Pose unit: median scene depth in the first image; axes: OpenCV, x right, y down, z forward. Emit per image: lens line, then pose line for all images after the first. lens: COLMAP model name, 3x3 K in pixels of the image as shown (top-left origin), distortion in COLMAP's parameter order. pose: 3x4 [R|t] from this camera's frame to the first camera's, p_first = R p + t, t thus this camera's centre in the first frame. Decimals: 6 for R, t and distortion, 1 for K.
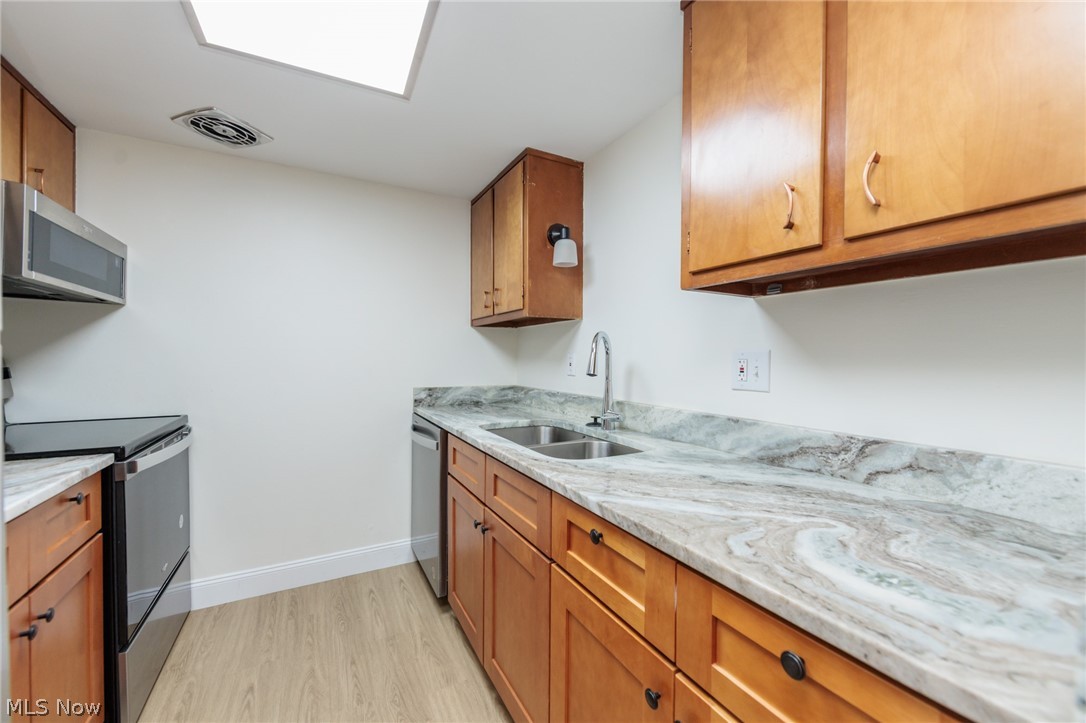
lens RADIAL K [[424.9, 0, 545.9], [0, 424.9, 360.7], [0, 0, 1]] dist [-0.001143, -0.000557]
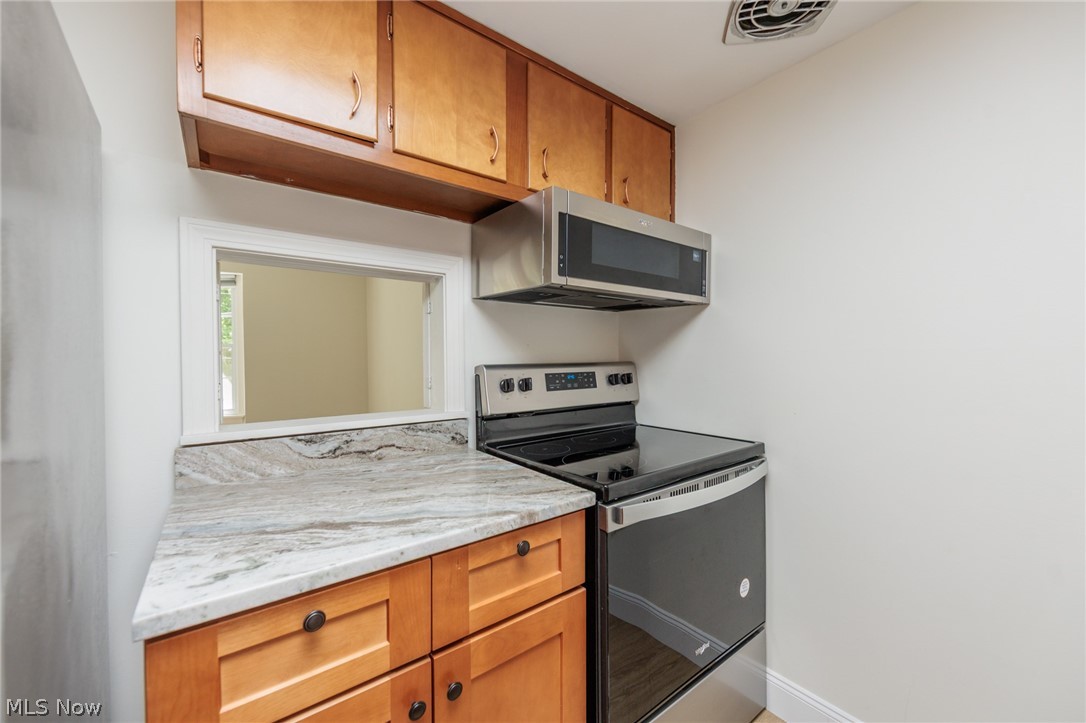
lens RADIAL K [[424.9, 0, 545.9], [0, 424.9, 360.7], [0, 0, 1]] dist [-0.001143, -0.000557]
pose [[0.147312, 0.004882, -0.989078, -0.265594], [-0.006070, 0.999973, 0.004032, -0.024838], [0.989071, 0.005410, 0.147338, 0.796769]]
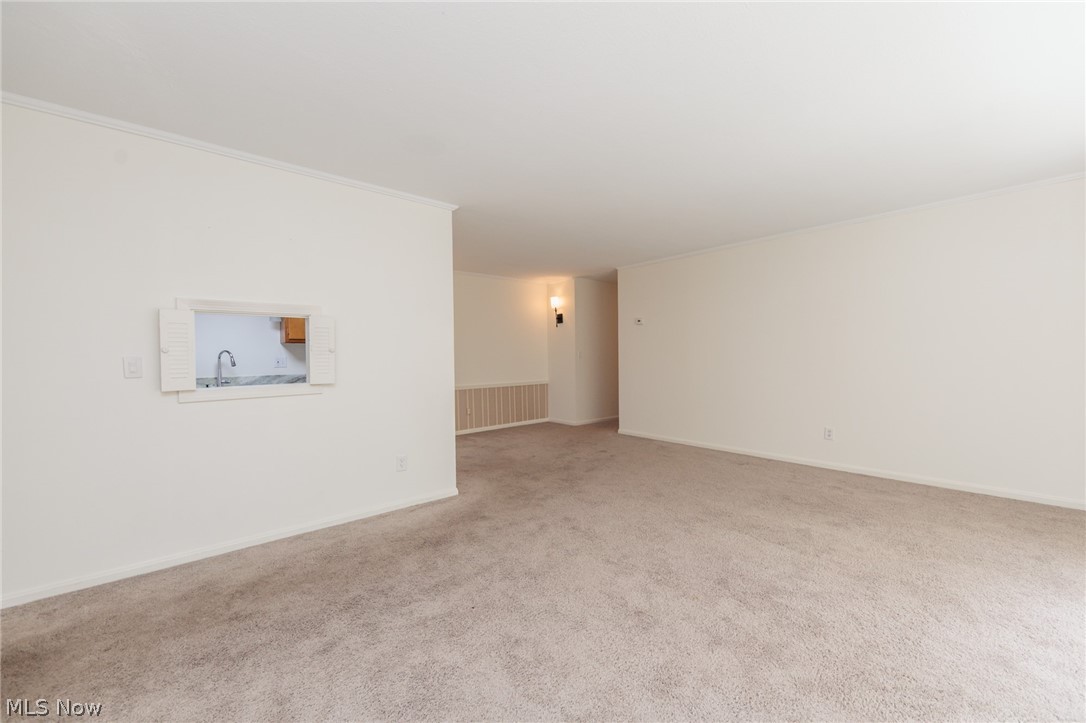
lens RADIAL K [[424.9, 0, 545.9], [0, 424.9, 360.7], [0, 0, 1]] dist [-0.001143, -0.000557]
pose [[-0.211931, -0.017673, 0.977125, -3.788370], [0.019231, 0.999567, 0.022250, -0.029469], [-0.977095, 0.023506, -0.211500, -0.520828]]
